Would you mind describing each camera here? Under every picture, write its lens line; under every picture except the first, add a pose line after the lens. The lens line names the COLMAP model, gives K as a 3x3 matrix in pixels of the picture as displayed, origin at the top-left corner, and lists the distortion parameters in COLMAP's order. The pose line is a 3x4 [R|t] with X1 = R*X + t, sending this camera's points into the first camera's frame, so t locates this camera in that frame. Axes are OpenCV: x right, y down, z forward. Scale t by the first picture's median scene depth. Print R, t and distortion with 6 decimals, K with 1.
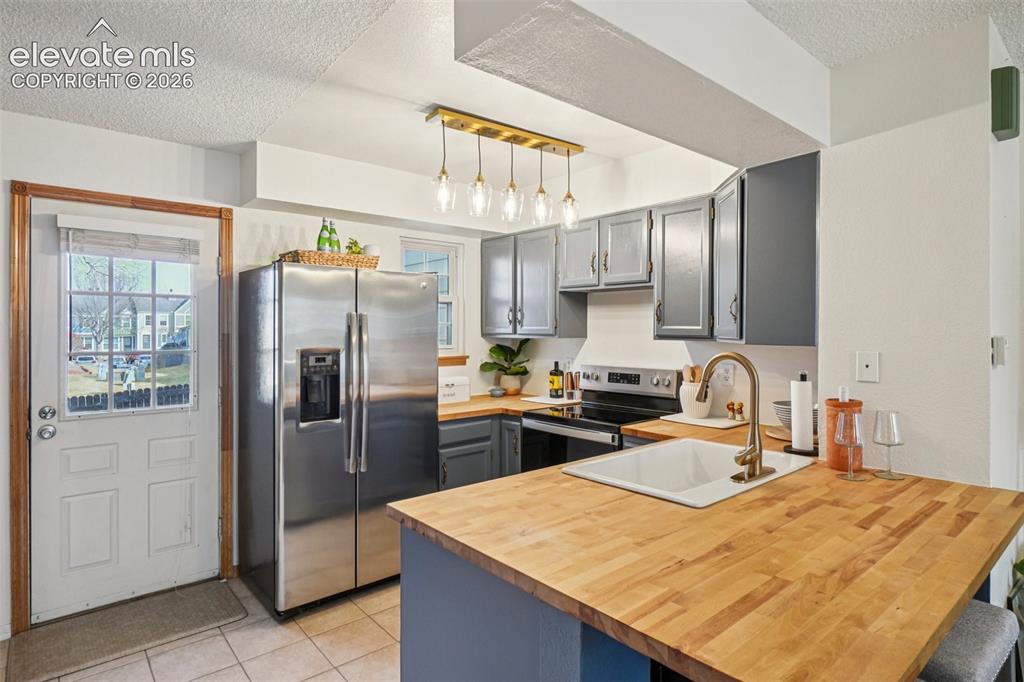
lens RADIAL K [[548.5, 0, 503.3], [0, 548.5, 328.5], [0, 0, 1]] dist [-0.003440, -0.001103]
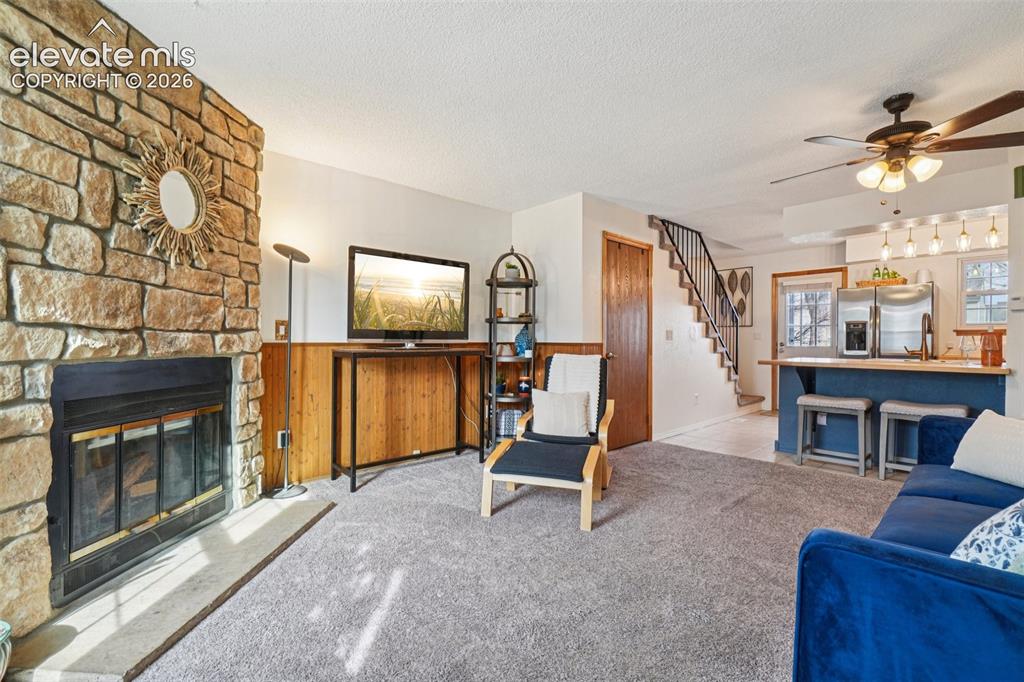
lens RADIAL K [[440.9, 0, 513.4], [0, 440.9, 346.0], [0, 0, 1]] dist [-0.003115, -0.001769]
pose [[0.032644, 0.017519, -0.999314, 1.504132], [0.005390, 0.999829, 0.017704, 0.097509], [0.999453, -0.005964, 0.032544, -0.579539]]
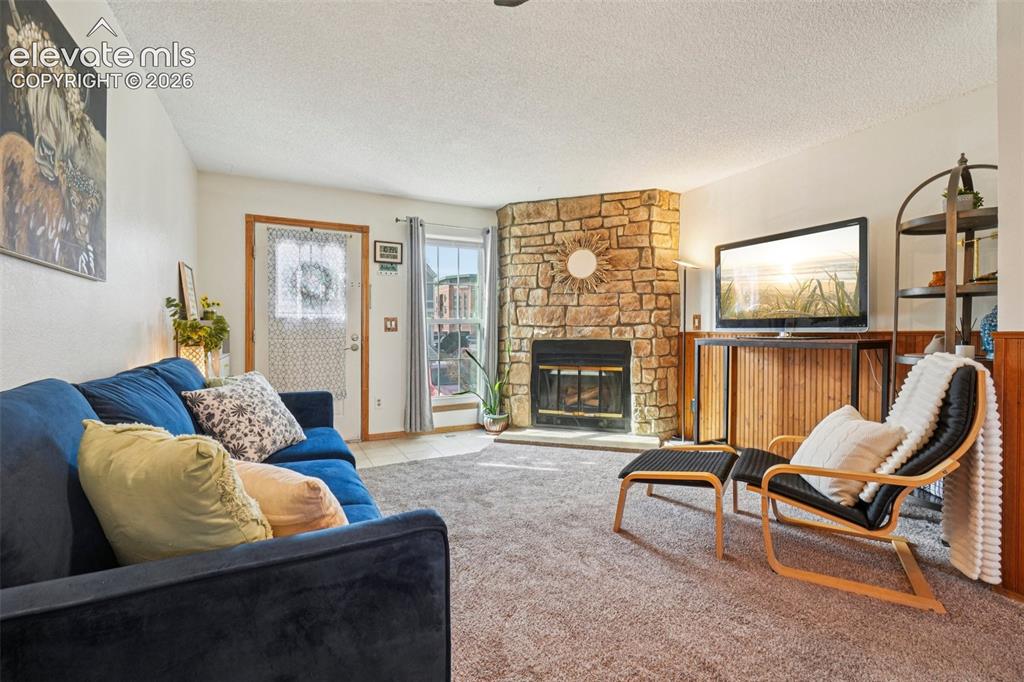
lens RADIAL K [[440.9, 0, 494.1], [0, 440.9, 333.8], [0, 0, 1]] dist [-0.003115, -0.001769]
pose [[-0.969186, 0.009155, 0.246158, 0.692046], [0.008176, 0.999954, -0.004998, 0.112996], [-0.246192, -0.002831, -0.969217, 0.407975]]
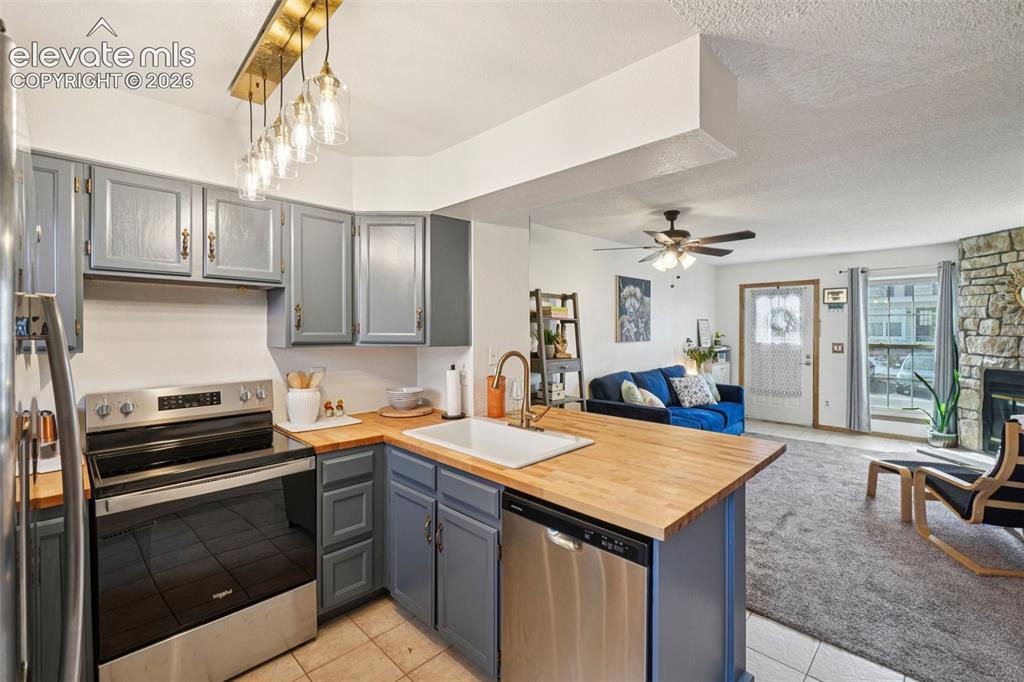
lens RADIAL K [[440.9, 0, 518.1], [0, 440.9, 332.7], [0, 0, 1]] dist [-0.003115, -0.001769]
pose [[-0.088430, -0.003931, 0.996075, -0.496917], [-0.000724, 0.999992, 0.003882, -0.006537], [-0.996082, -0.000378, -0.088433, 0.701893]]
